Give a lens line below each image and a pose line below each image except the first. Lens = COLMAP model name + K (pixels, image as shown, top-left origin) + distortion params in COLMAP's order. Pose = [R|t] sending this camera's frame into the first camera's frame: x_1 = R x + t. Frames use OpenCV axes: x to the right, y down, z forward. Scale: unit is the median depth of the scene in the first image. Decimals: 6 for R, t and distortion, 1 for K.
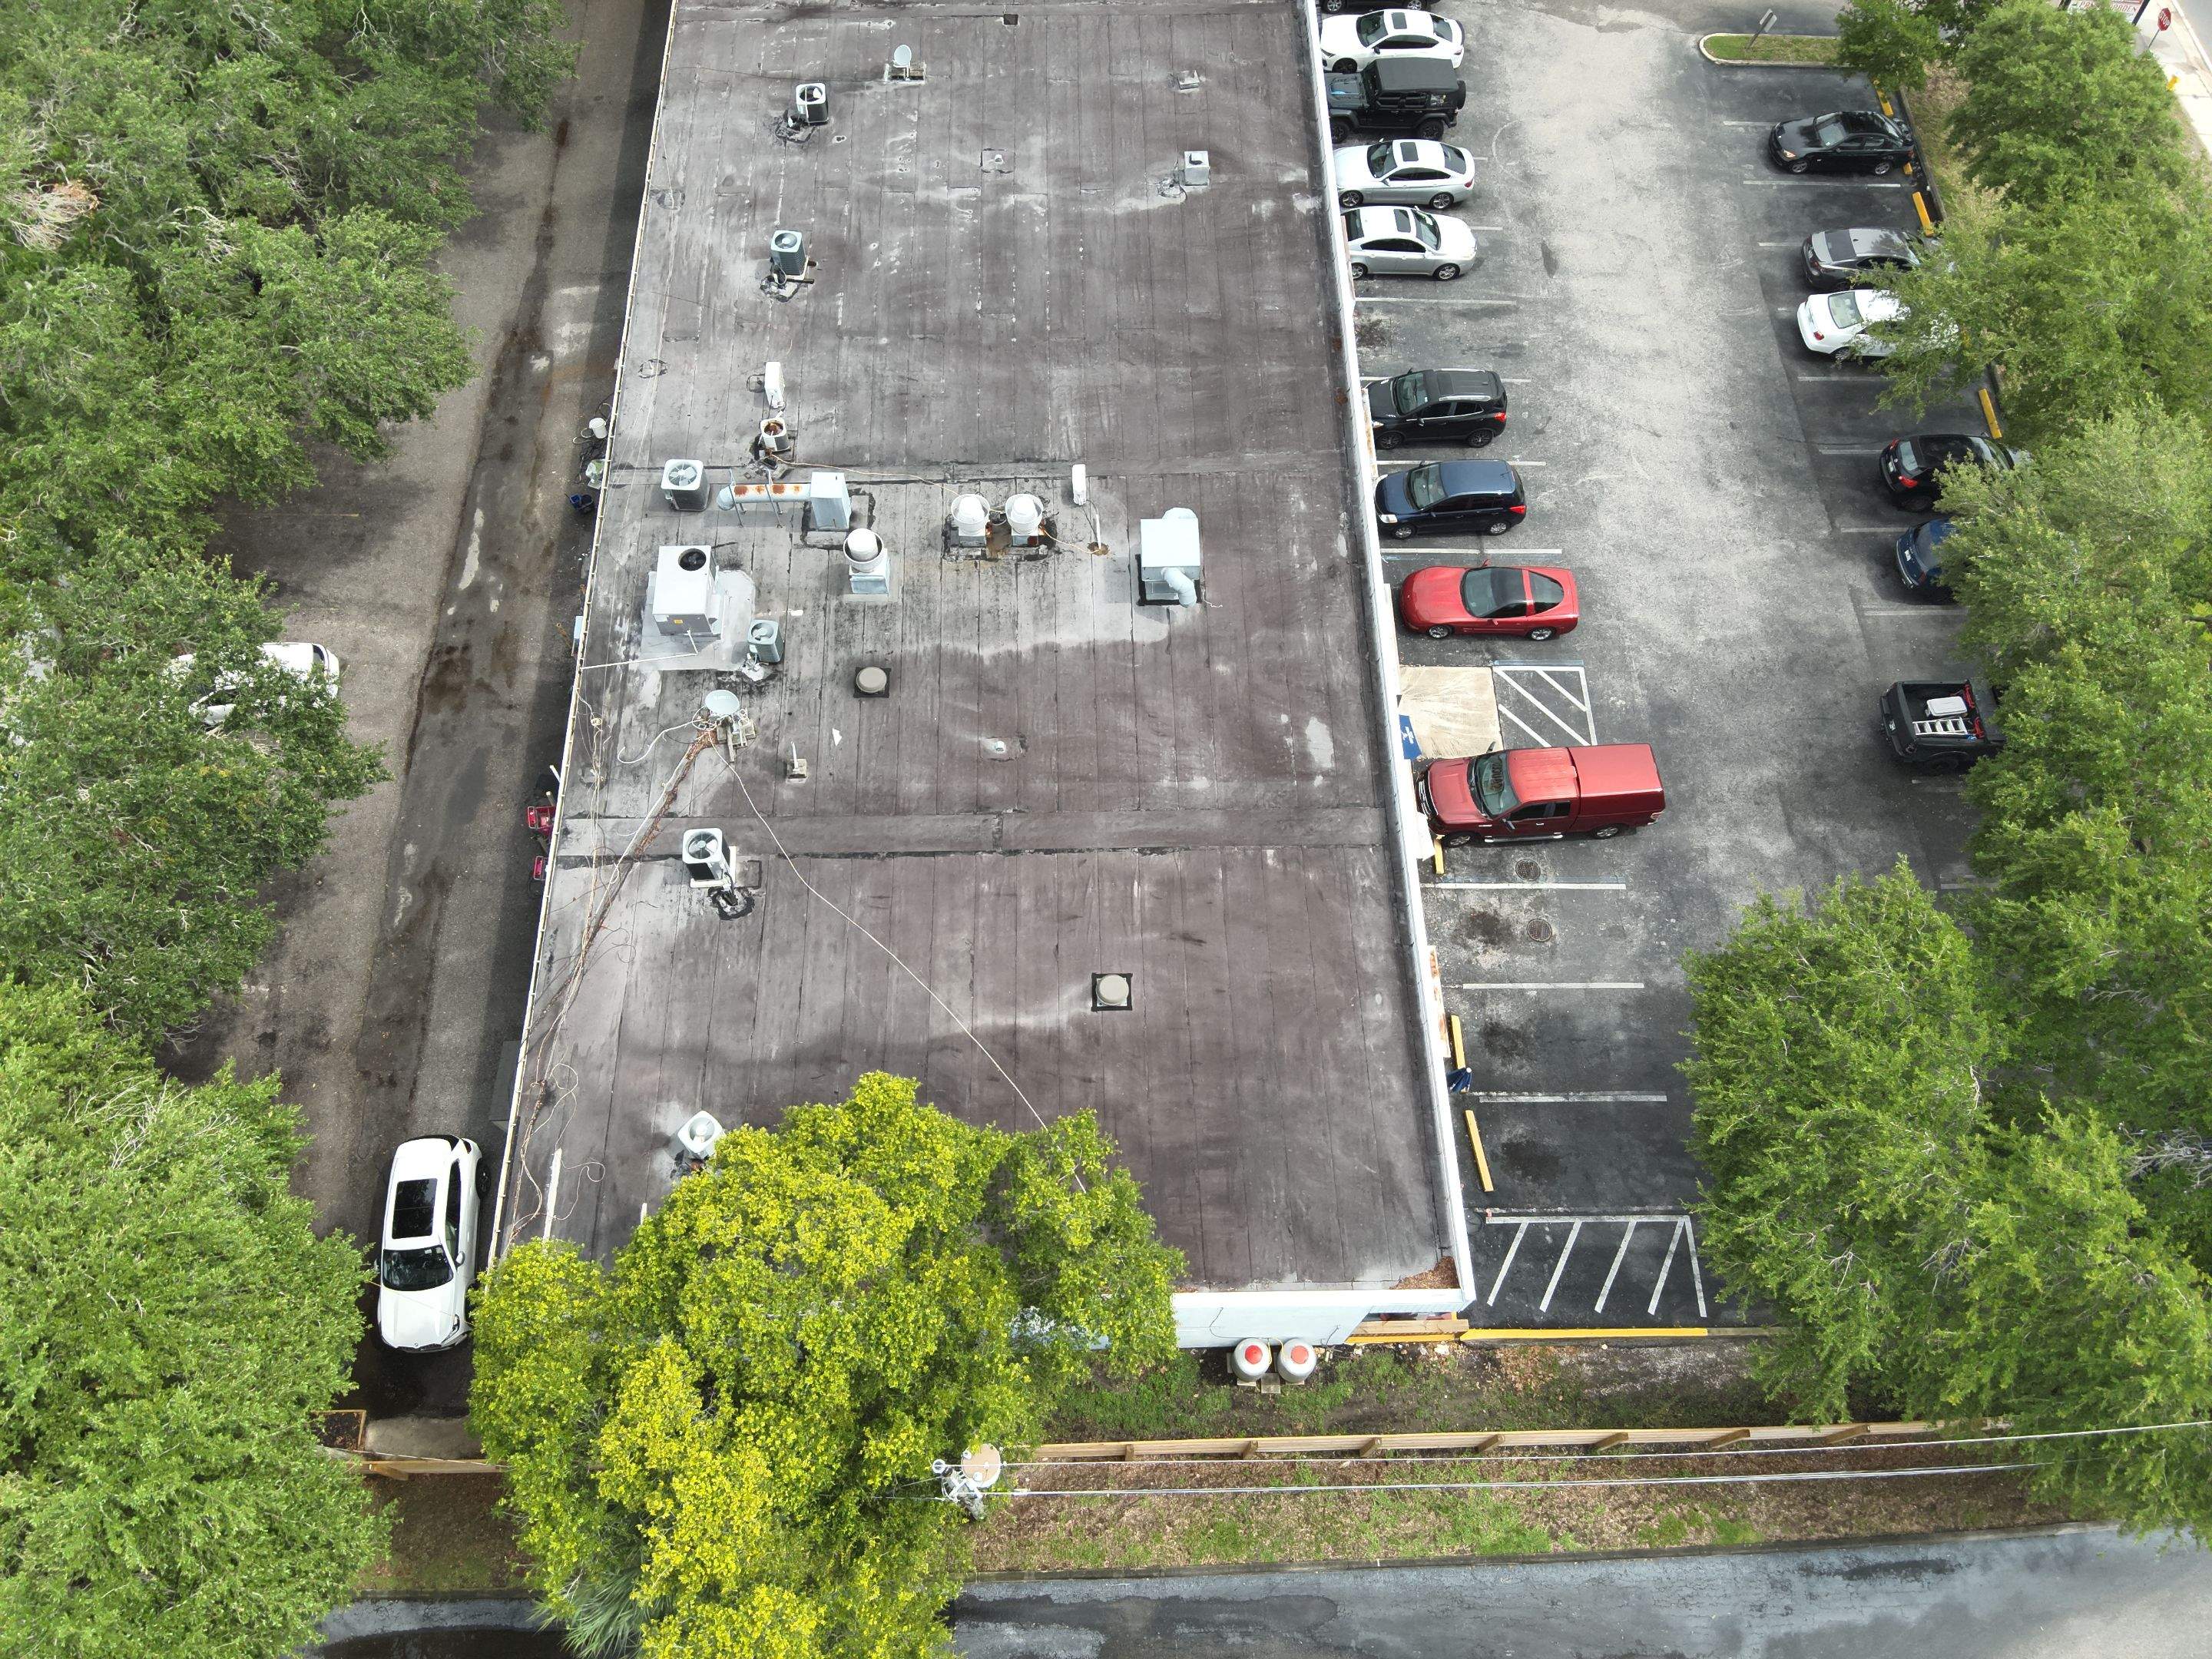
lens RADIAL K [[1617.3, 0, 1102.6], [0, 1617.3, 836.6], [0, 0, 1]] dist [0.116021, -0.241837]
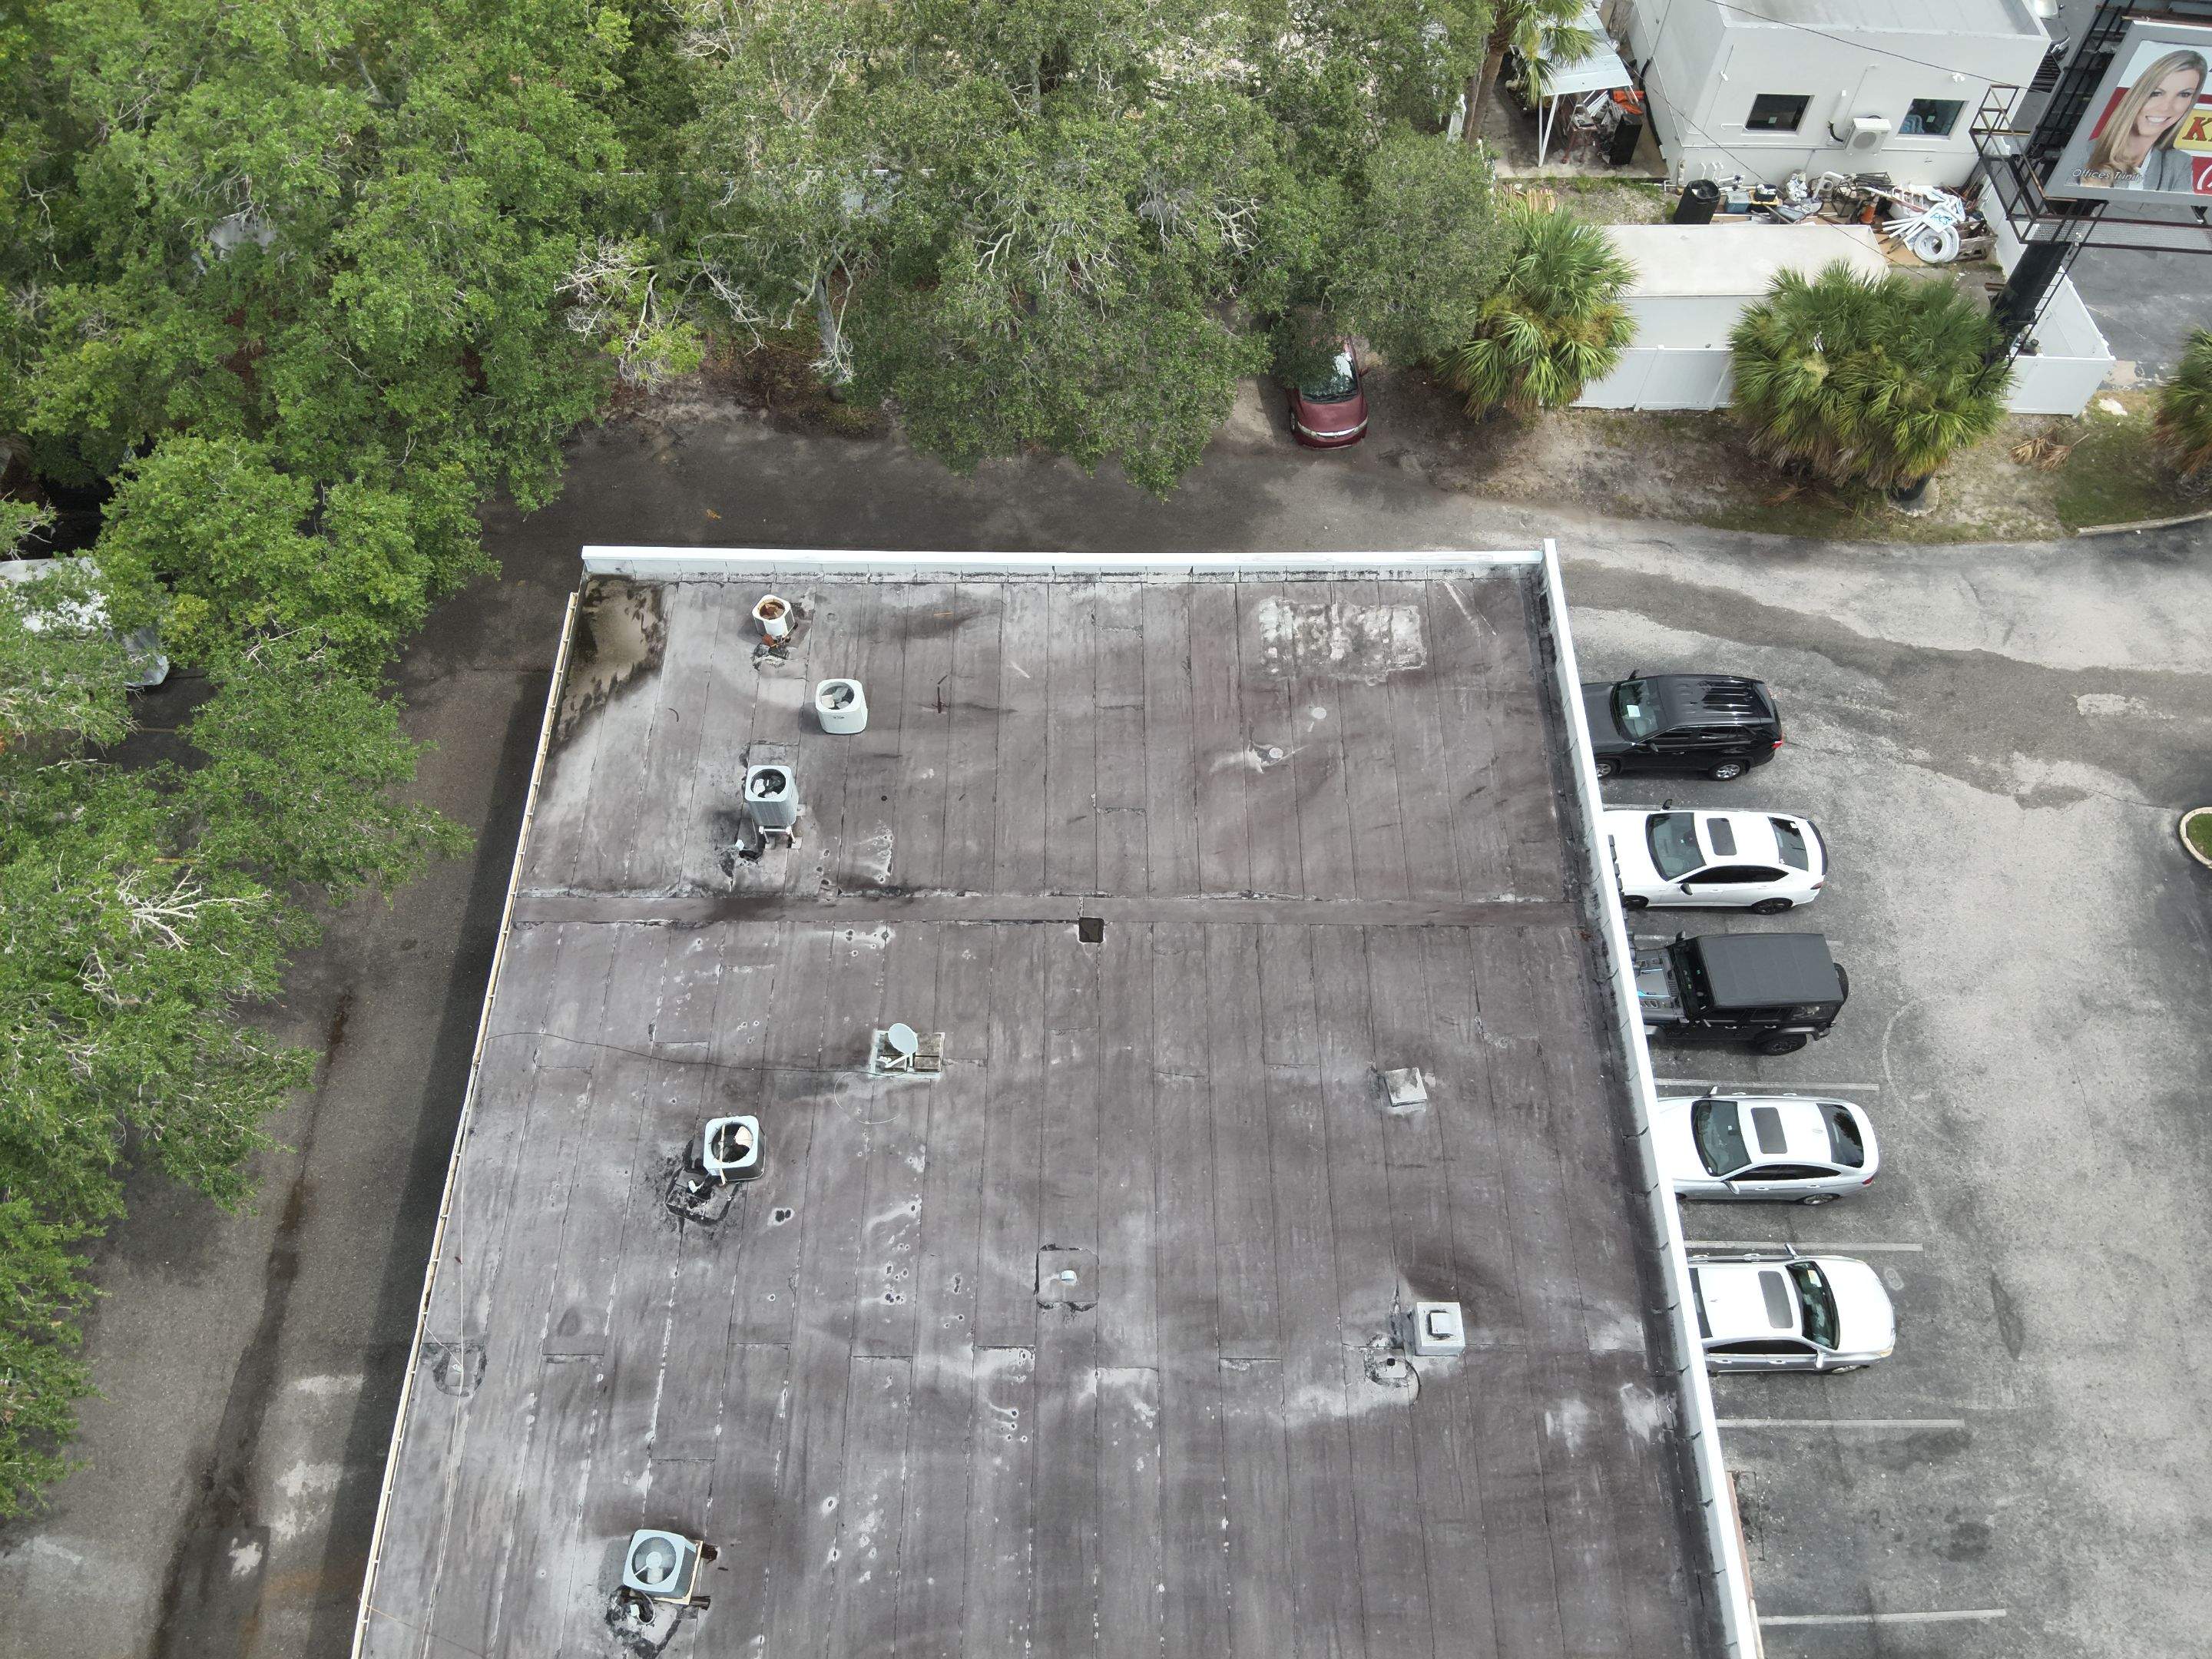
lens RADIAL K [[1617.3, 0, 1102.6], [0, 1617.3, 836.6], [0, 0, 1]] dist [0.116021, -0.241837]
pose [[0.999715, 0.019304, -0.014016, -0.049743], [-0.020110, 0.998006, -0.059823, -0.554209], [0.012833, 0.060088, 0.998111, 0.471511]]
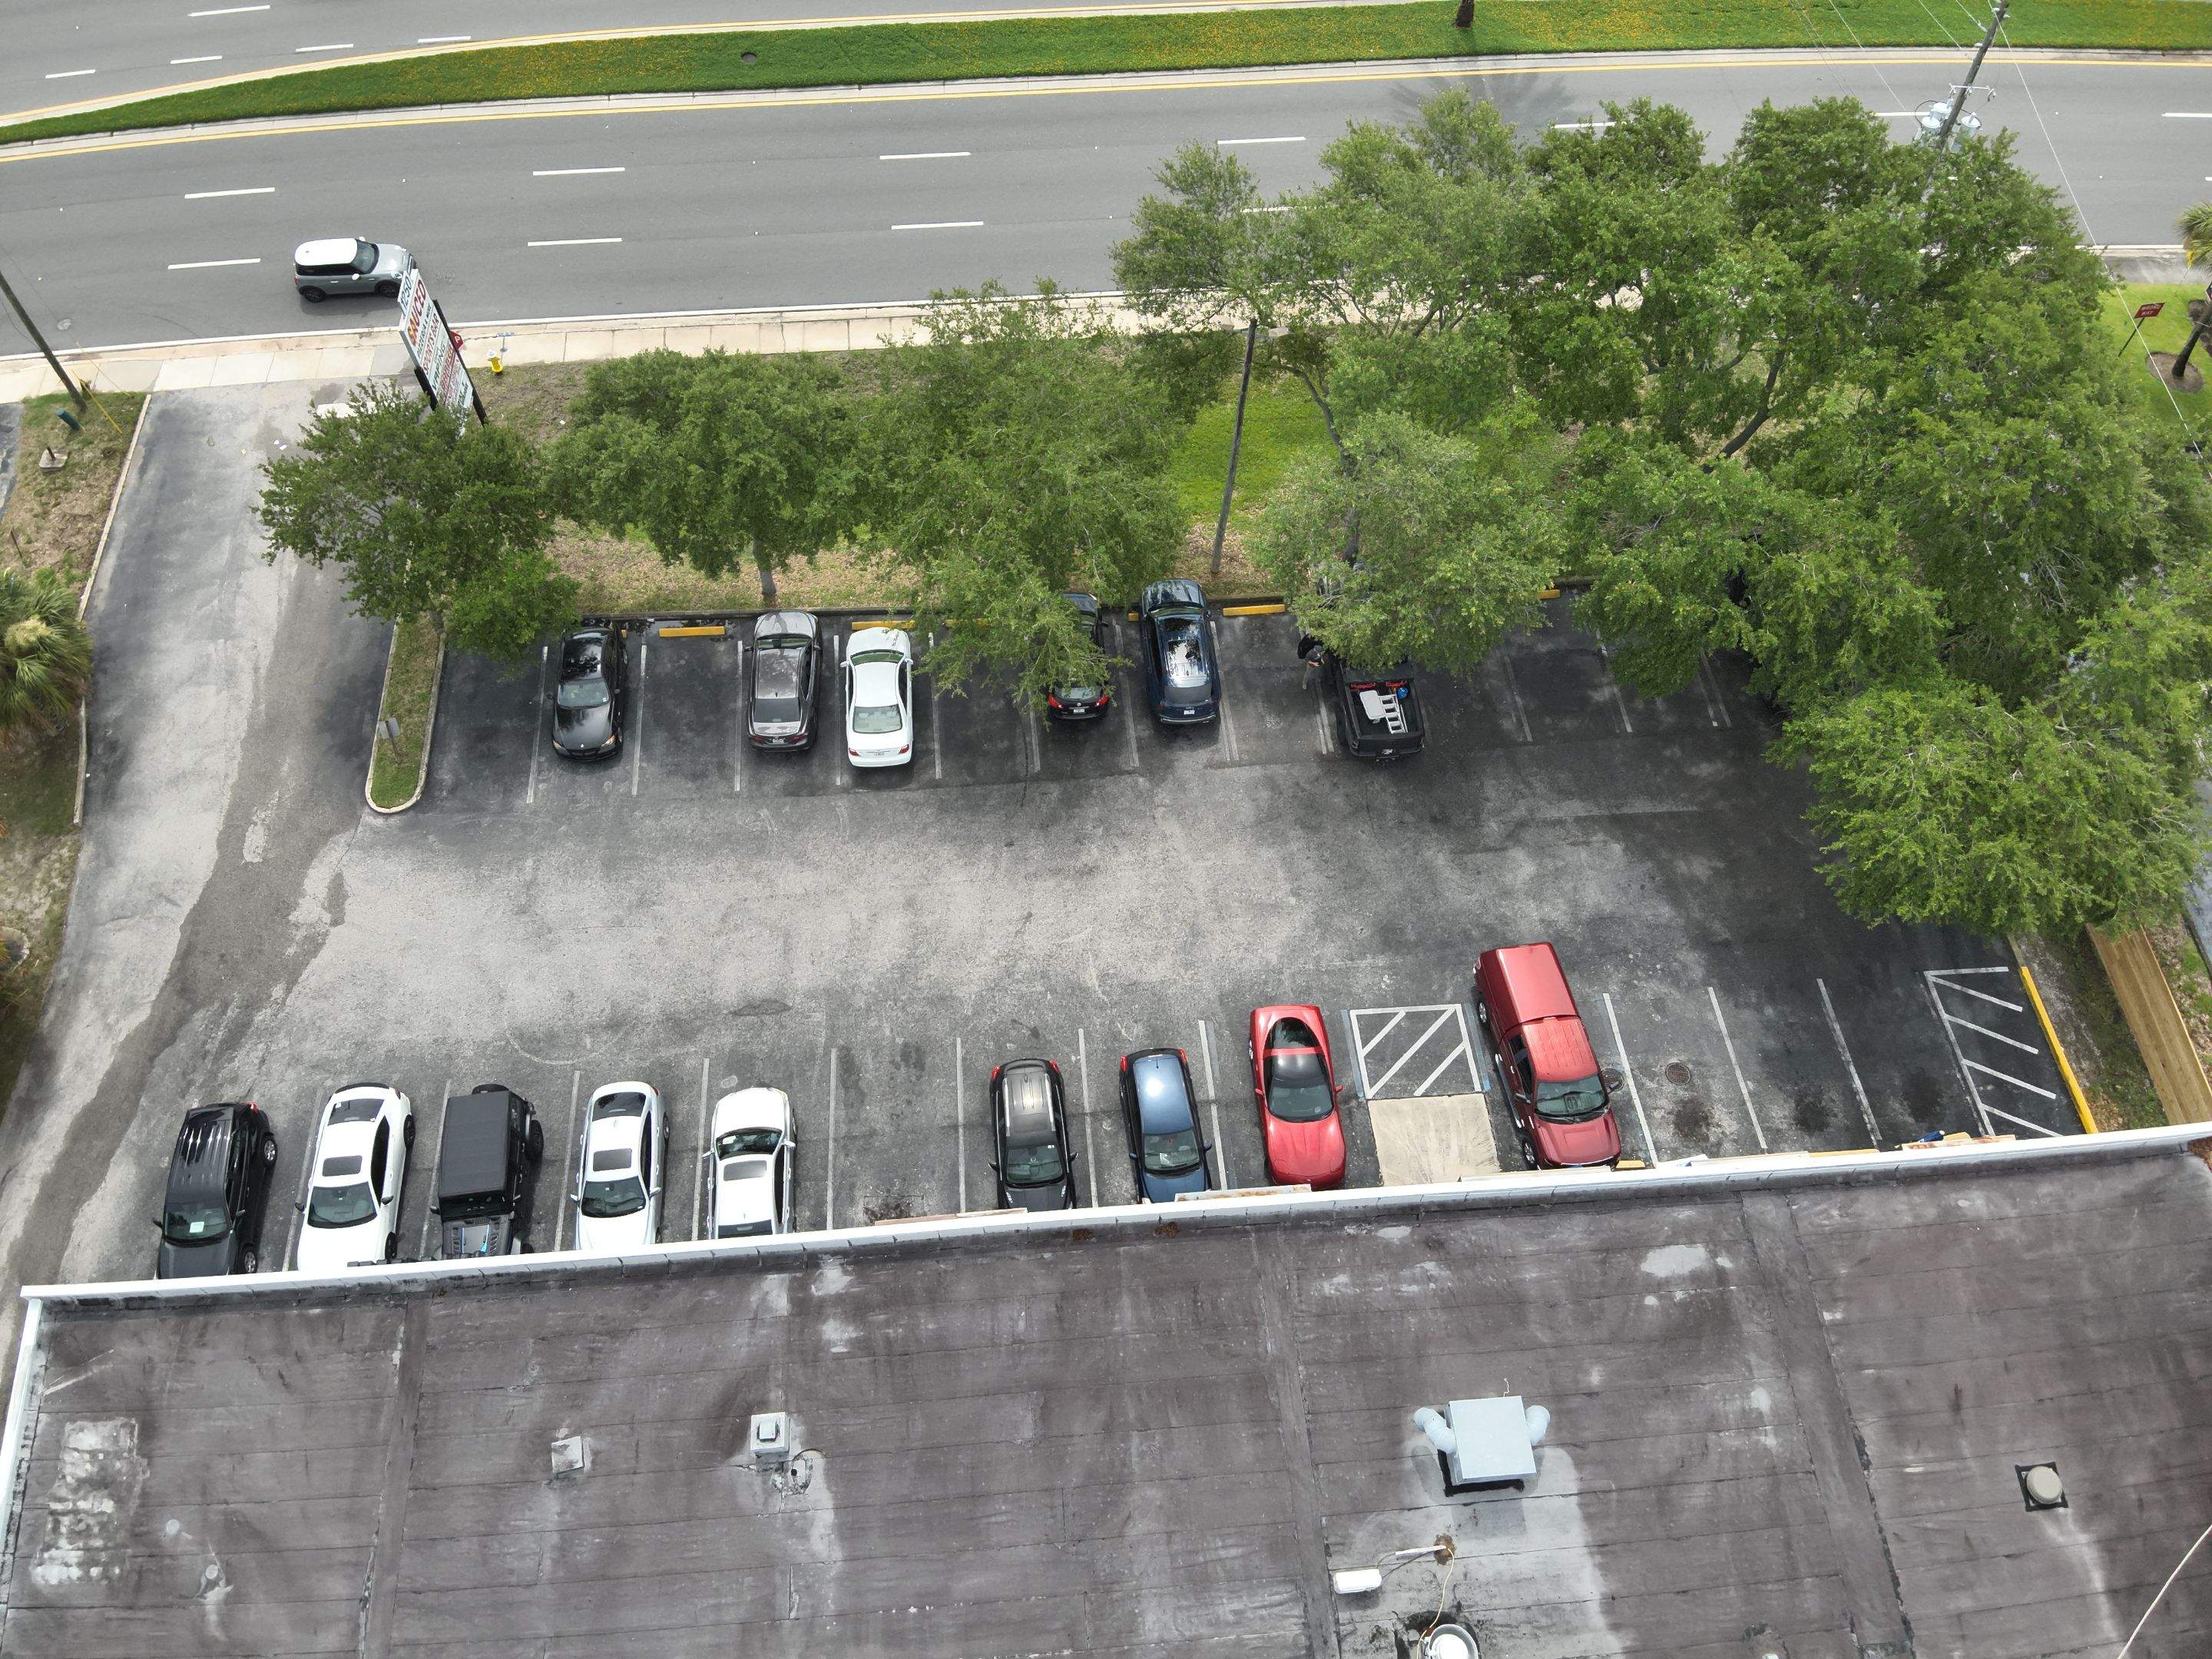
lens RADIAL K [[1614.3, 0, 1106.1], [0, 1614.3, 835.7], [0, 0, 1]] dist [0.100126, -0.203211]
pose [[-0.056936, -0.860866, 0.505636, -0.084771], [0.884739, 0.191161, 0.425082, -0.646271], [-0.462597, 0.471558, 0.750758, 0.310301]]
